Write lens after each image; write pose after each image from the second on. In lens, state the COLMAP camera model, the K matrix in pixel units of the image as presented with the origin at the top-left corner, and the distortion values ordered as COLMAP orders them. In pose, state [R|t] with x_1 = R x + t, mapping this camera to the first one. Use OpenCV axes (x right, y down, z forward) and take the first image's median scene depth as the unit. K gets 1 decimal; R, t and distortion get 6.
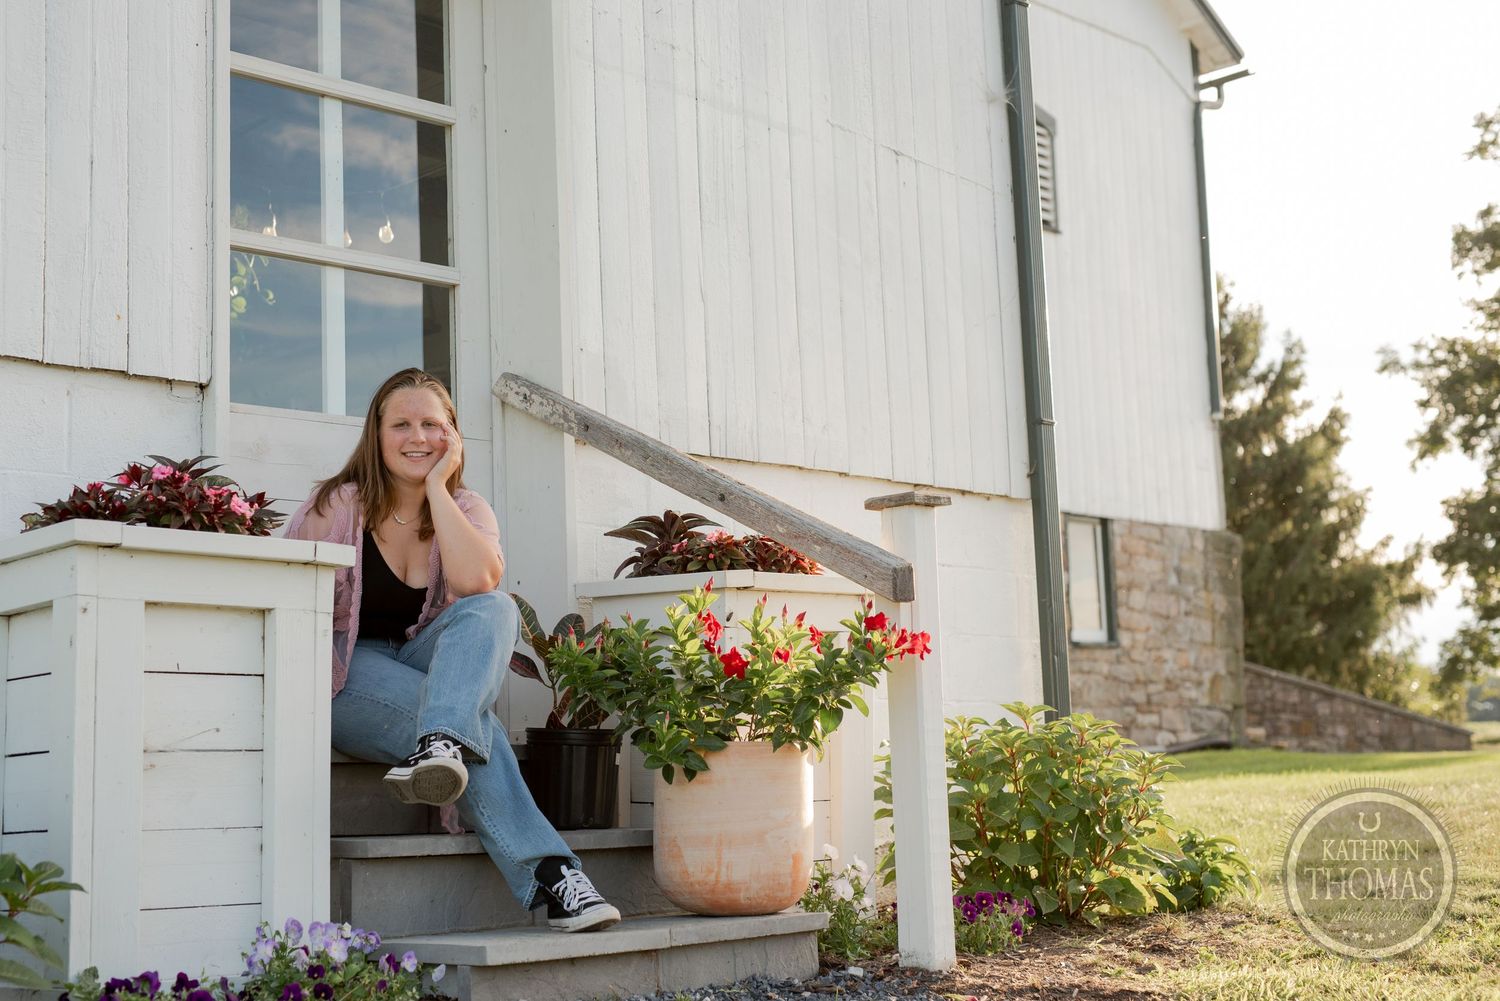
lens RADIAL K [[2149.9, 0, 755.2], [0, 2149.9, 494.0], [0, 0, 1]] dist [0.014064, 0.000000]
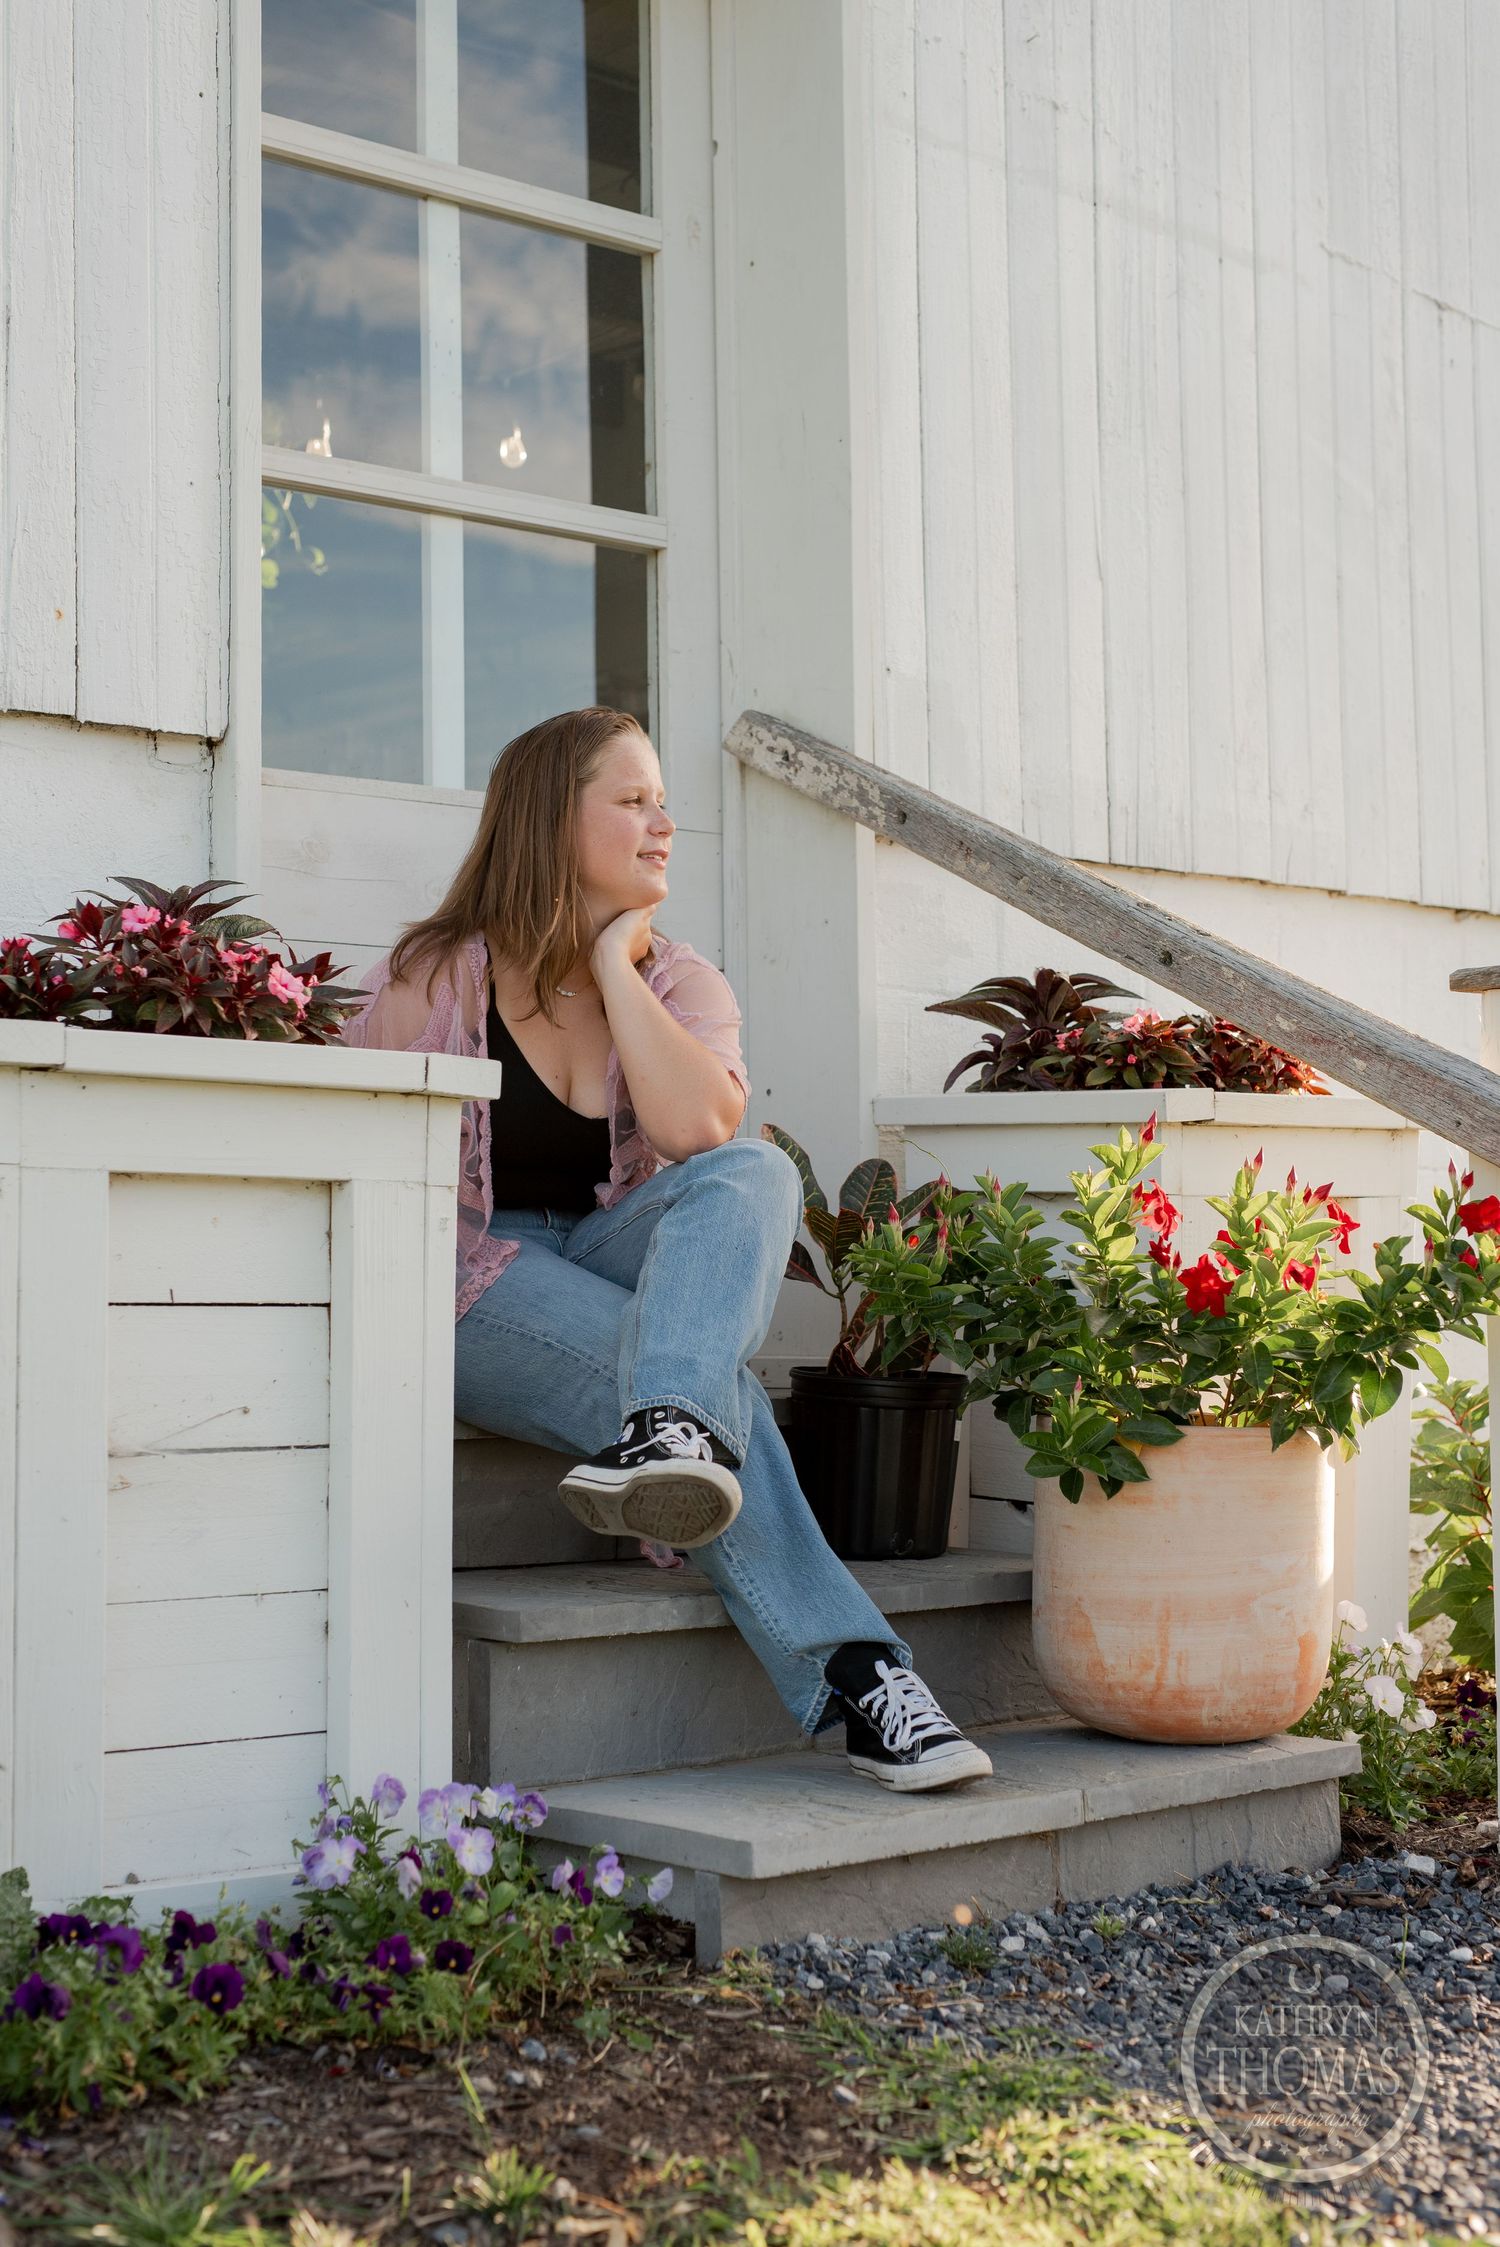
lens RADIAL K [[3220.6, 0, 745.5], [0, 3220.6, 1133.9], [0, 0, 1]] dist [0.014064, 0.000000]
pose [[0.996479, 0.019927, -0.081441, -0.056275], [-0.012515, 0.995815, 0.090531, -0.027364], [0.082905, -0.089193, 0.992558, 0.201911]]
